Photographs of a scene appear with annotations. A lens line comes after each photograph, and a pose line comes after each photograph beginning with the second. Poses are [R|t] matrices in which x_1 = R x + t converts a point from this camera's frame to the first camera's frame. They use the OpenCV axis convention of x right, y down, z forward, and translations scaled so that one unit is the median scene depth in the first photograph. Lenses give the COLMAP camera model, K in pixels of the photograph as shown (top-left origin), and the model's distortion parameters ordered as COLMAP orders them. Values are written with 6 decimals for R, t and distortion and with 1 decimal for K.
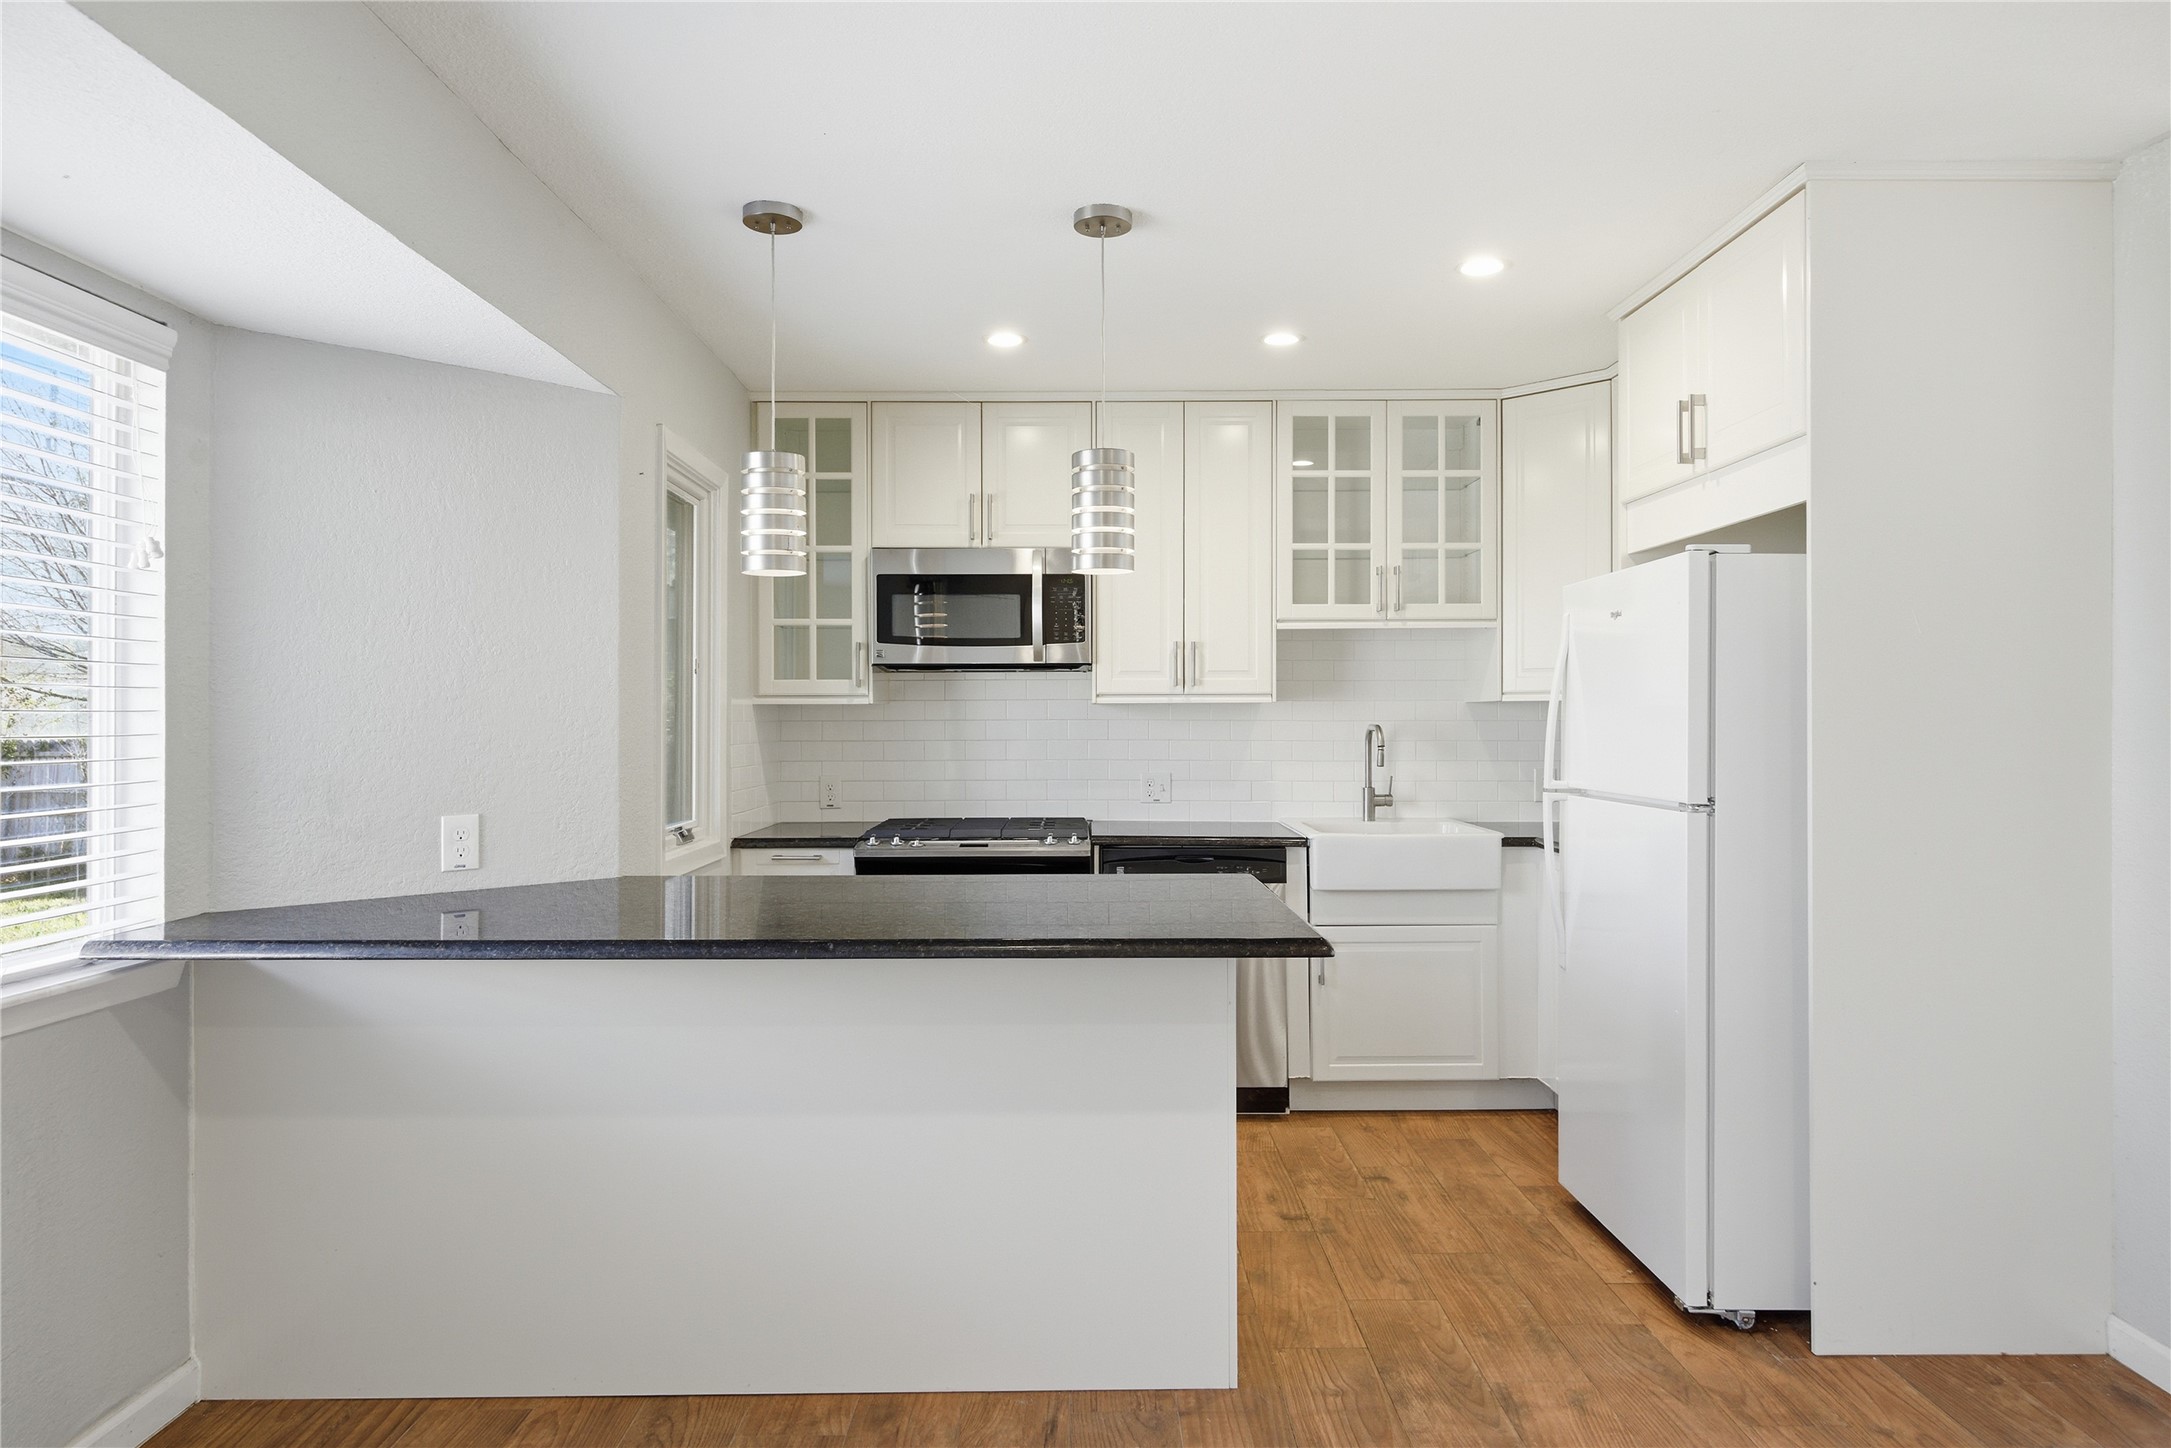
lens RADIAL K [[1370.6, 0, 1085.5], [0, 1370.6, 724.0], [0, 0, 1]] dist [0.004864, 0.000035]
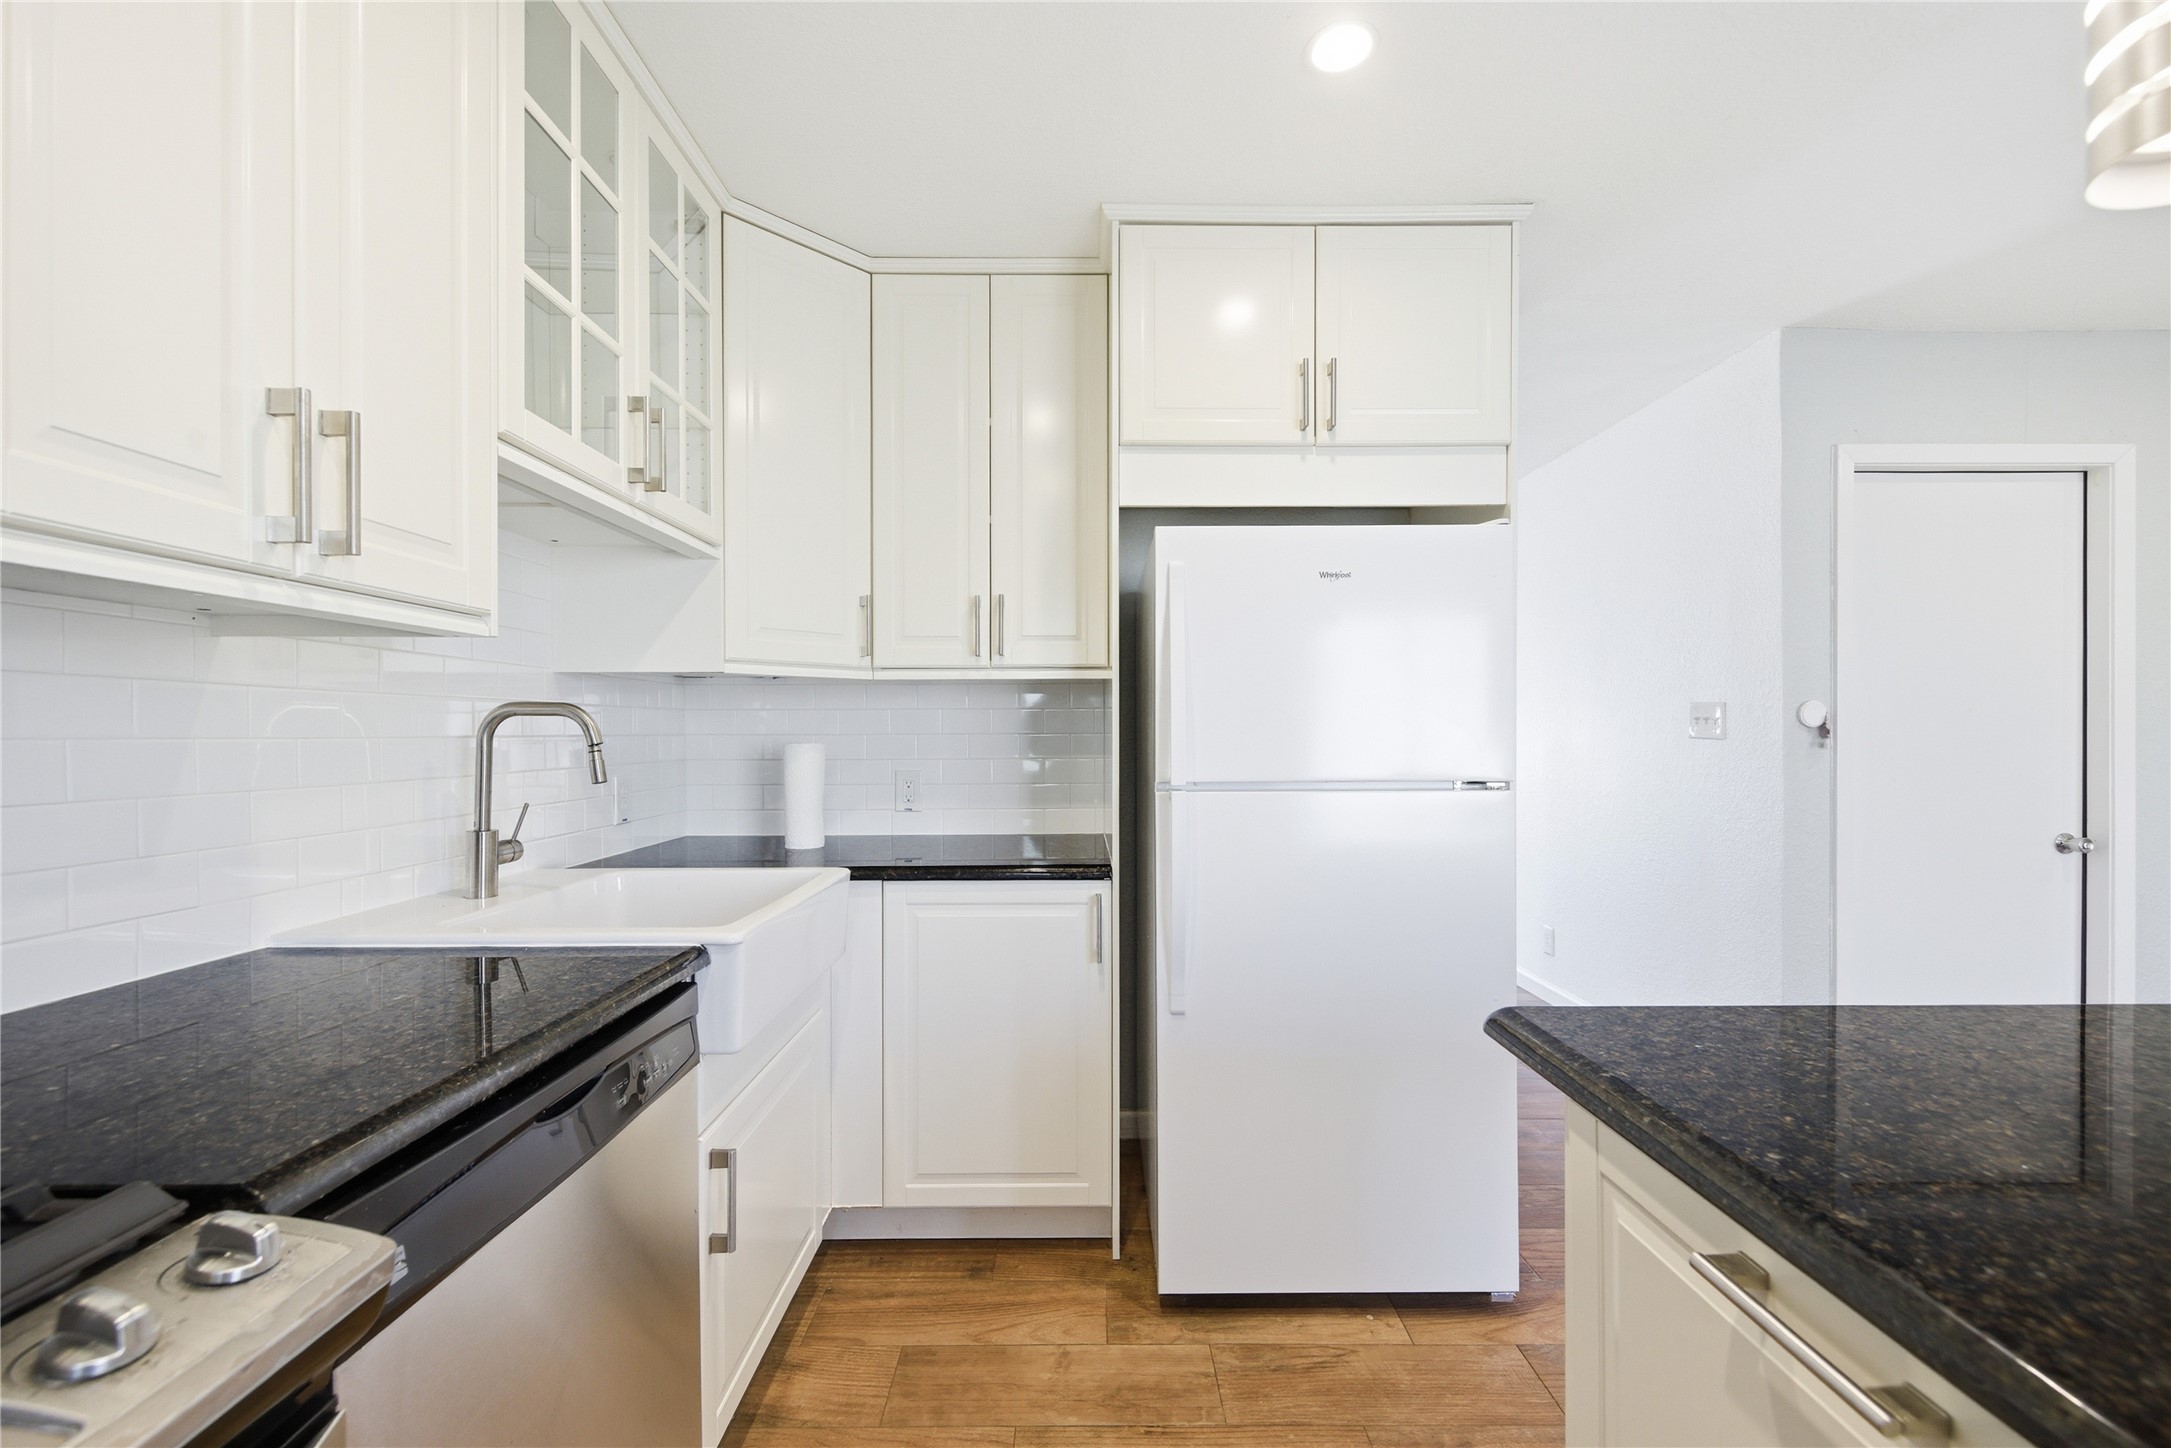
lens RADIAL K [[899.1, 0, 1085.5], [0, 899.1, 724.0], [0, 0, 1]] dist [0.002600, 0.000226]
pose [[-0.014678, 0.001315, 0.999891, -0.148206], [0.003487, 0.999993, -0.001264, 0.012446], [-0.999886, 0.003469, -0.014682, 0.962408]]
